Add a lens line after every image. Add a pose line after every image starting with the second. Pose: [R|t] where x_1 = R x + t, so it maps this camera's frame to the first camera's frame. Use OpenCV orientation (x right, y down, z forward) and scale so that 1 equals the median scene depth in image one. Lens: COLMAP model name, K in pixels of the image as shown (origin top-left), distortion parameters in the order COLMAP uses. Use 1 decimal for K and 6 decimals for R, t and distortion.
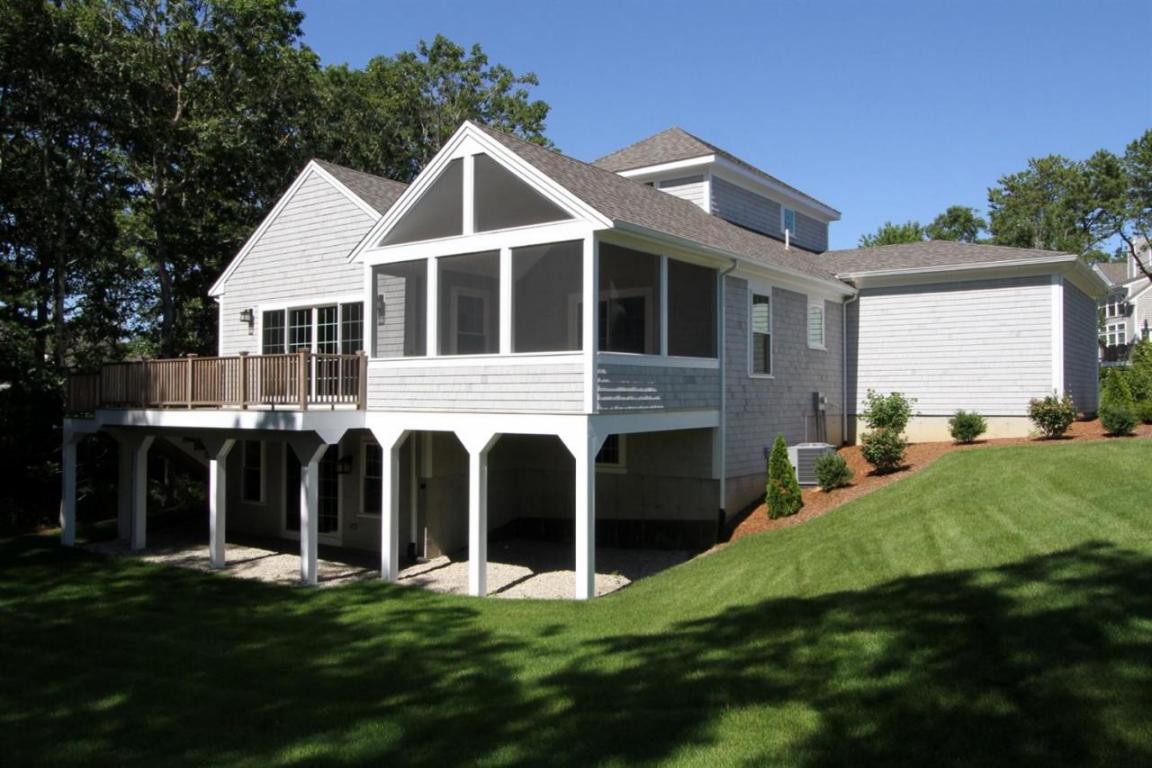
lens RADIAL K [[820.7, 0, 576.0], [0, 820.7, 384.0], [0, 0, 1]] dist [0.006509, 0.002532]
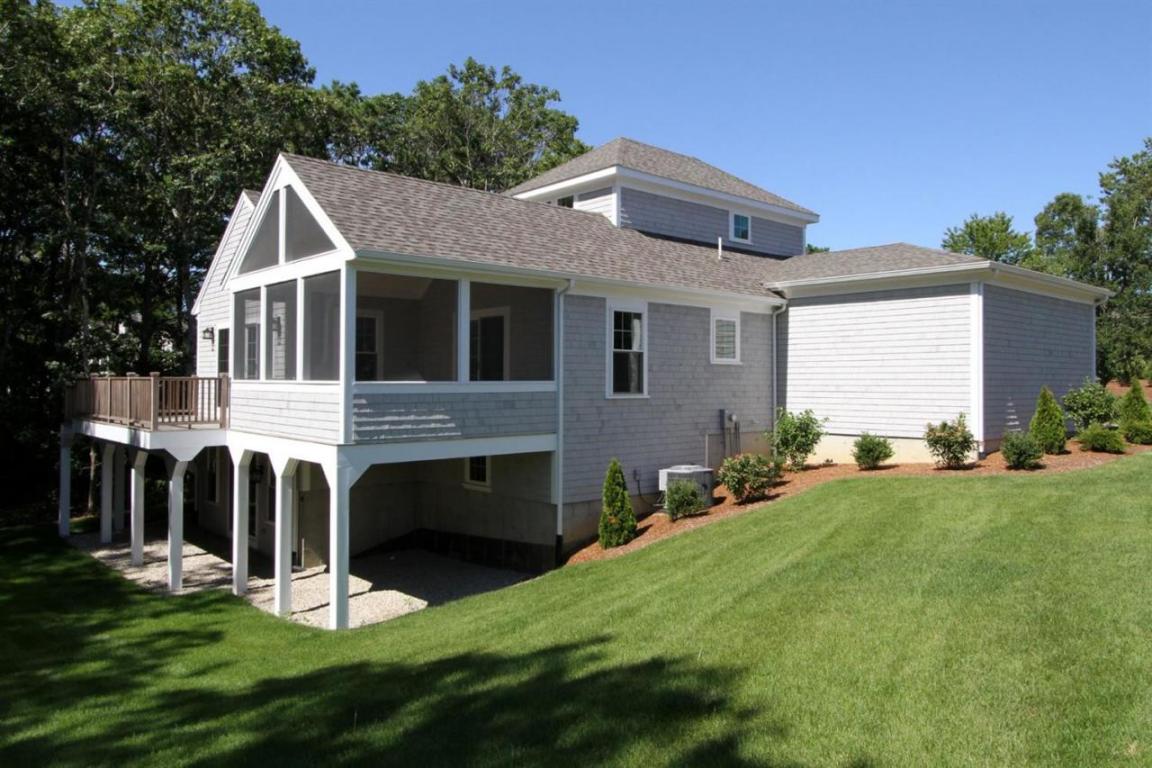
lens RADIAL K [[768.6, 0, 576.0], [0, 768.6, 384.0], [0, 0, 1]] dist [-0.003529, -0.001893]
pose [[0.979990, 0.004036, -0.199006, 0.424178], [-0.001339, 0.999905, 0.013686, -0.044376], [0.199043, -0.013145, 0.979903, 0.123897]]
